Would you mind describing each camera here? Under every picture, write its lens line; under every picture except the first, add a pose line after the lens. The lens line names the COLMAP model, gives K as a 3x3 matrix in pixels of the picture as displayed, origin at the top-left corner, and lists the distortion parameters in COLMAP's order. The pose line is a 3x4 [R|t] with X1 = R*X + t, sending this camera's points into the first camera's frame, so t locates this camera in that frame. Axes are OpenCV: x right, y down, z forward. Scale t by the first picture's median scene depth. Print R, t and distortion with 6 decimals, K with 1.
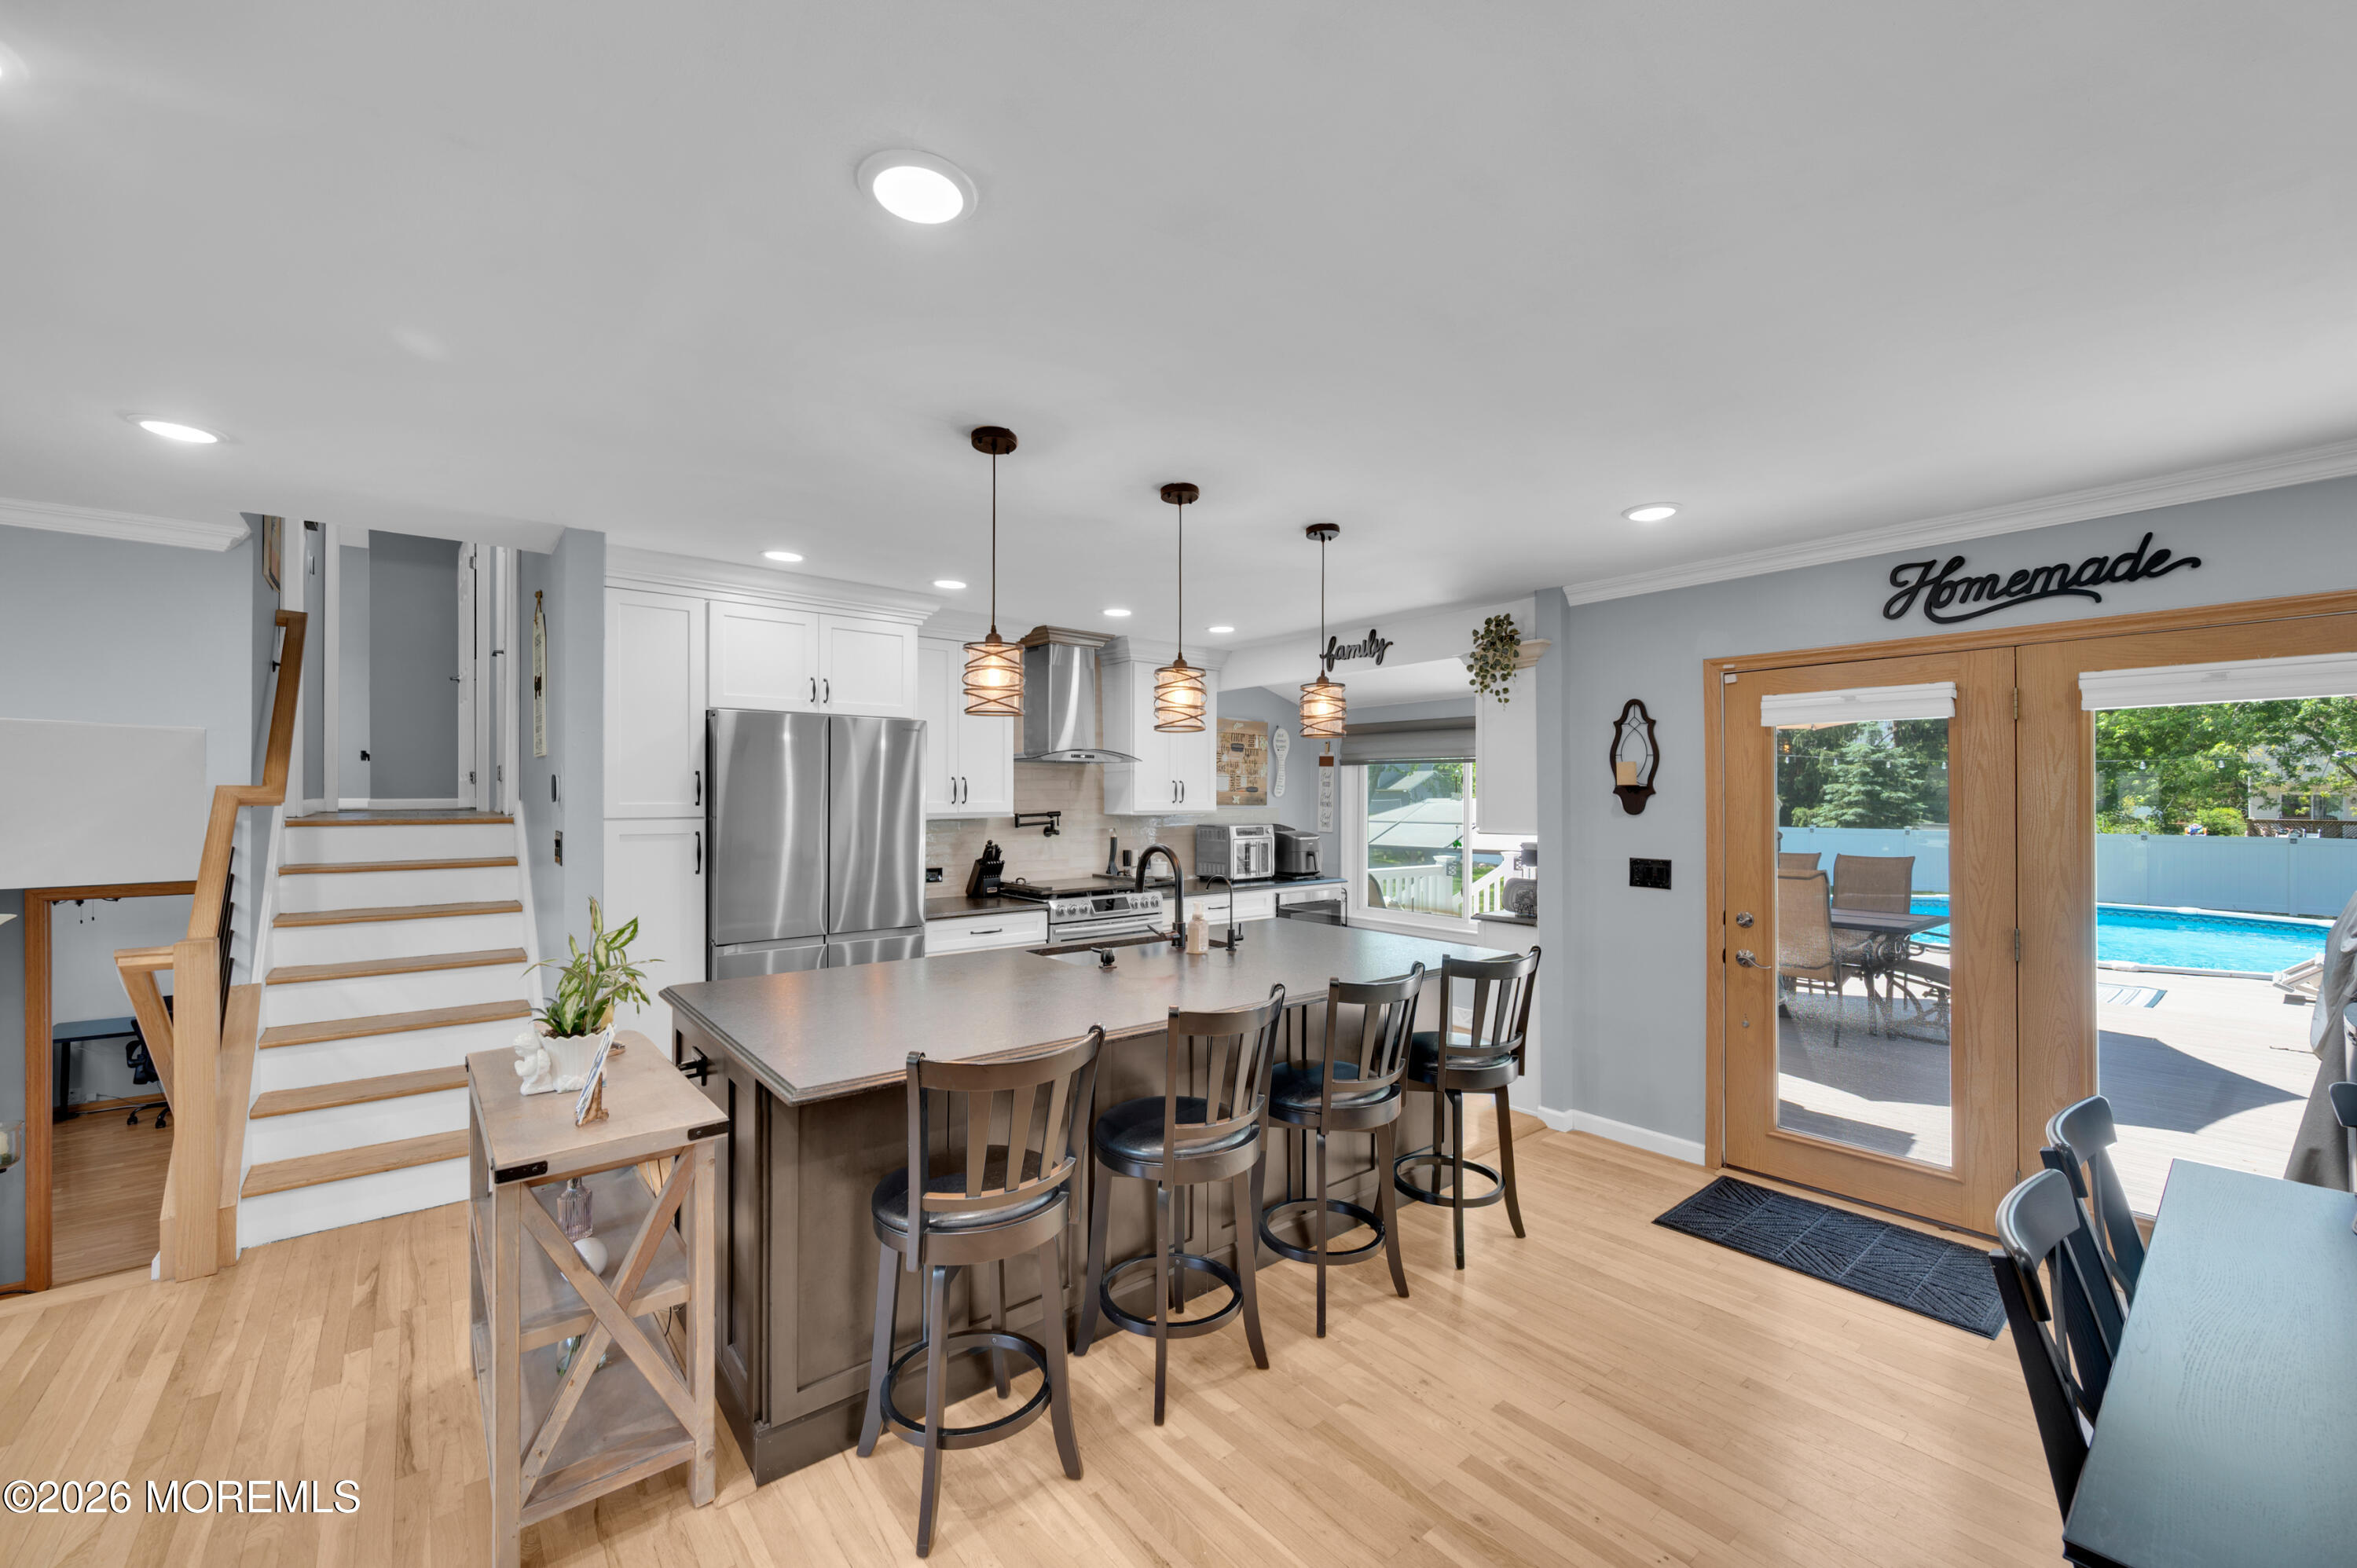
lens RADIAL K [[951.9, 0, 1125.0], [0, 951.9, 787.5], [0, 0, 1]] dist [-0.008858, 0.000334]
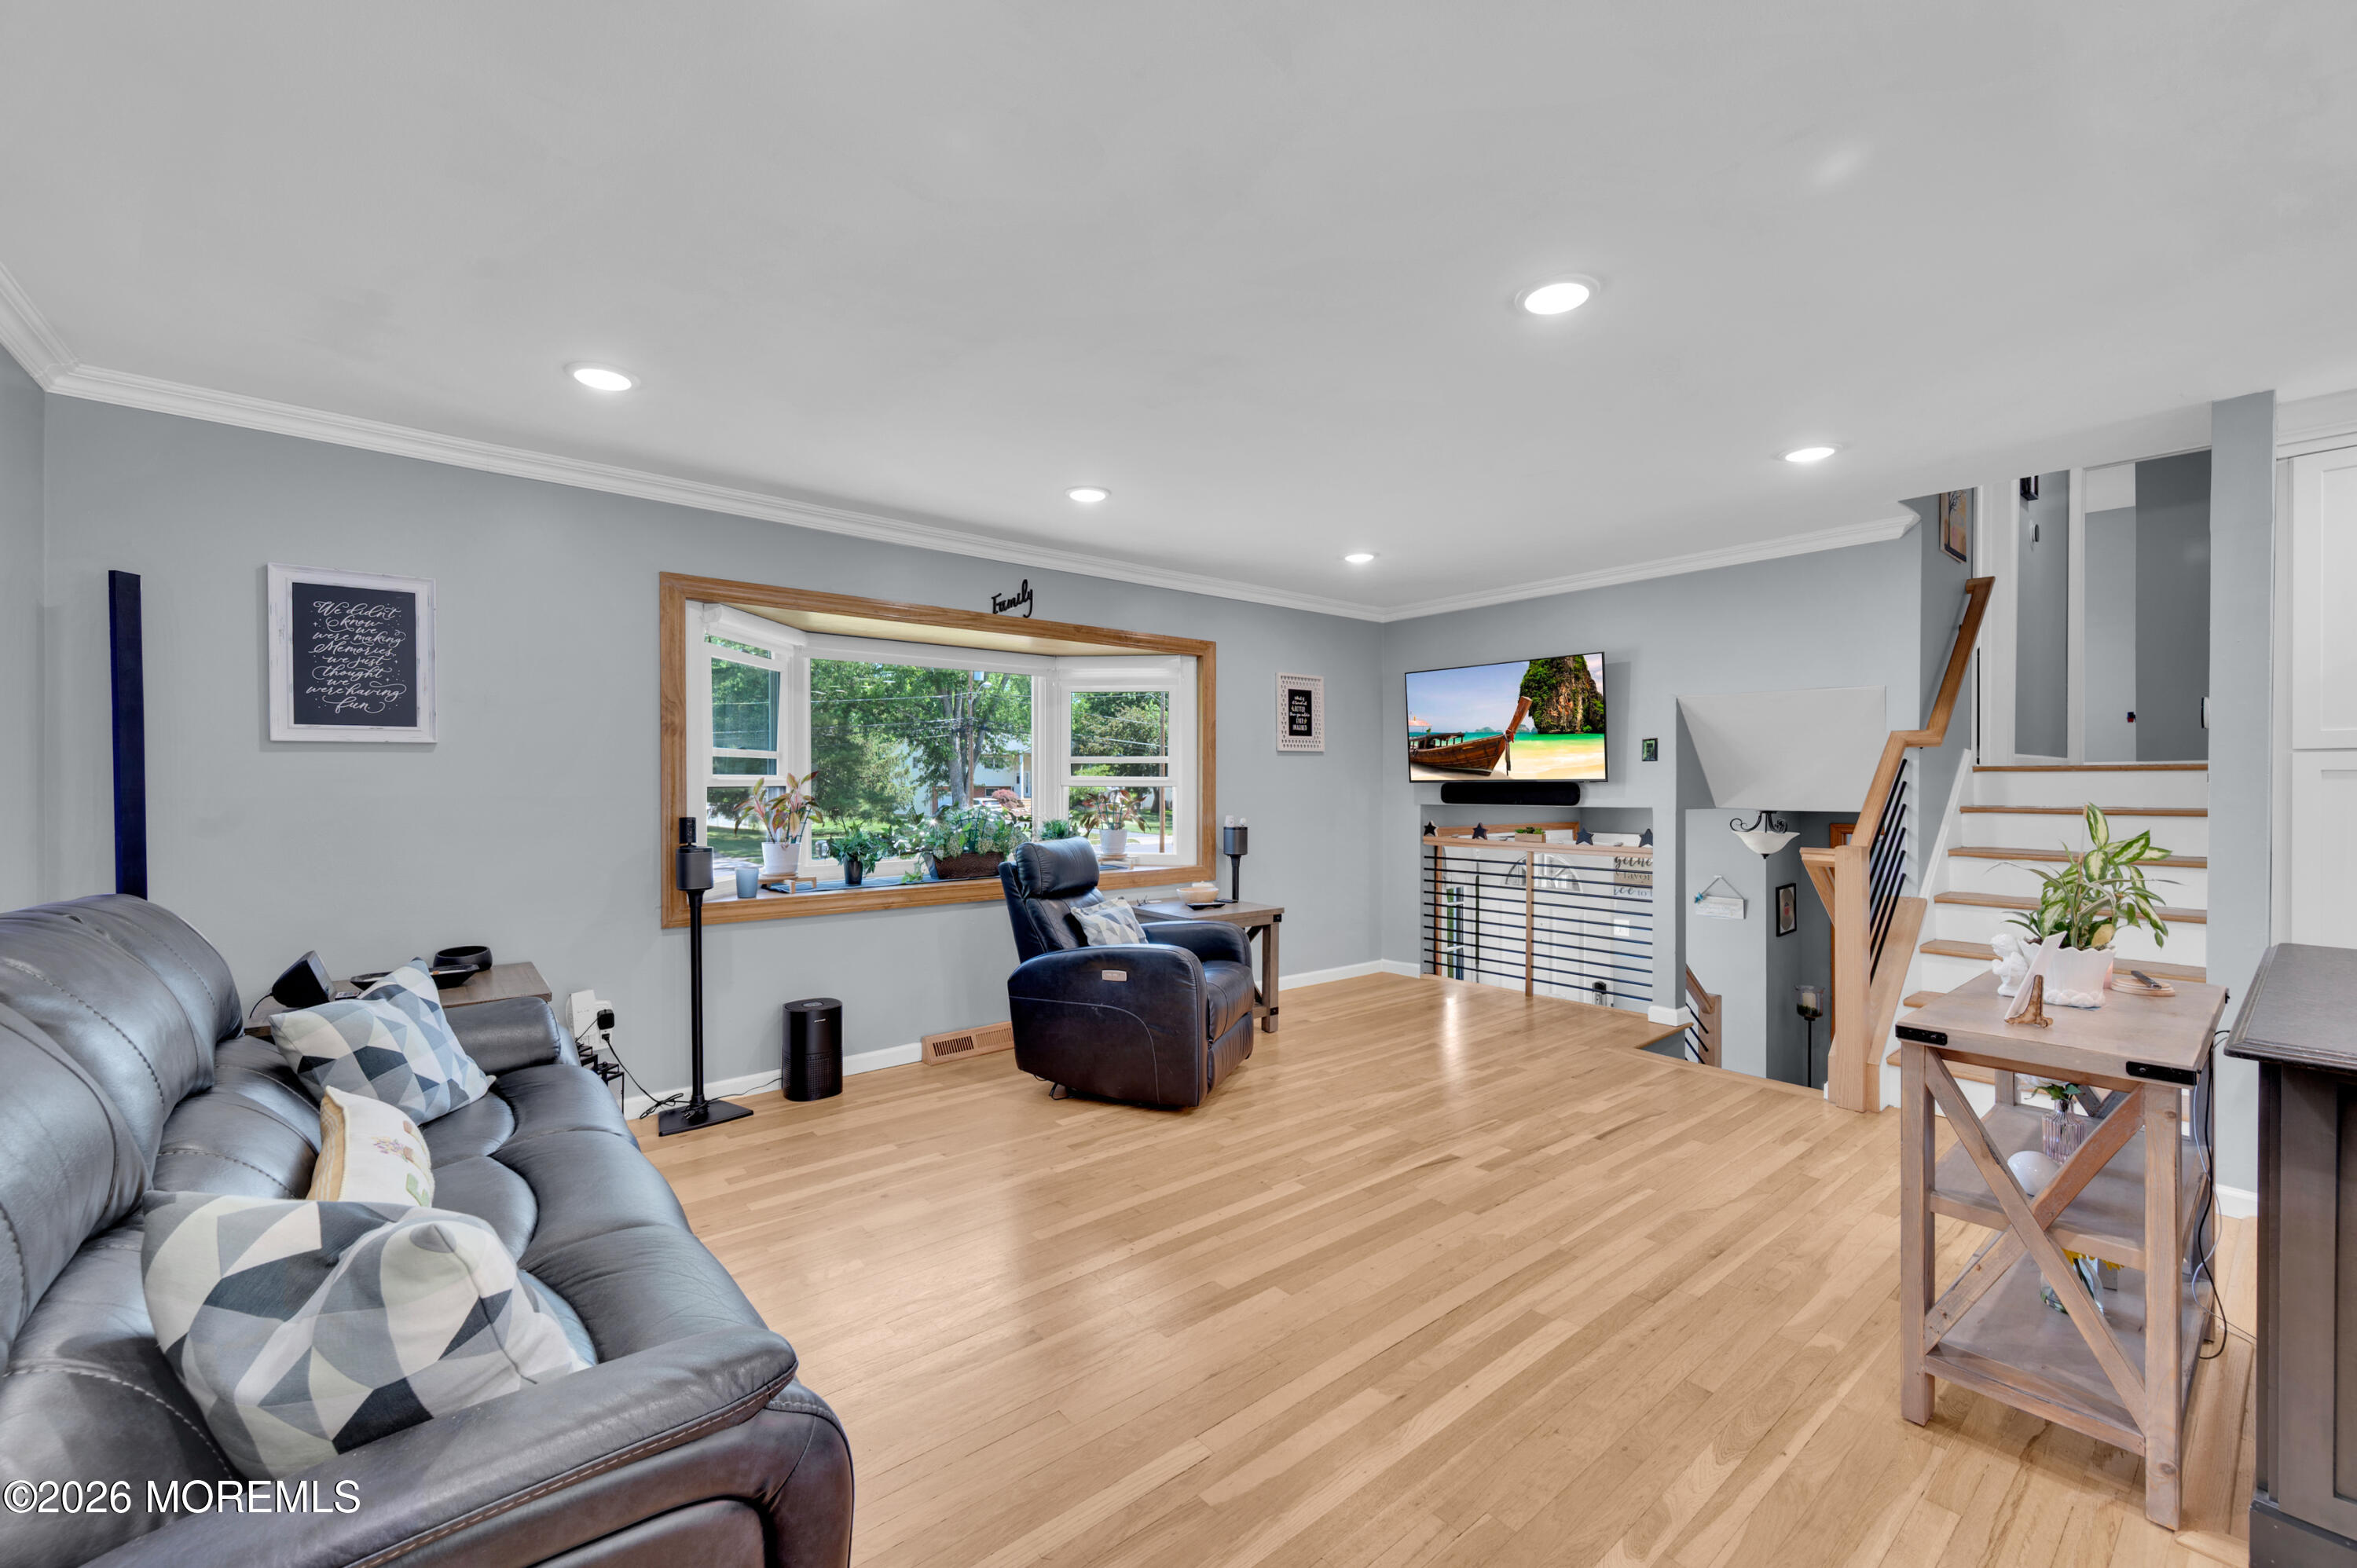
lens RADIAL K [[908.8, 0, 1240.8], [0, 908.8, 784.1], [0, 0, 1]] dist [0.001345, 0.000059]
pose [[0.061928, 0.007319, -0.998054, 0.114190], [0.005095, 0.999958, 0.007649, 0.037144], [0.998068, -0.005559, 0.061888, 0.056952]]
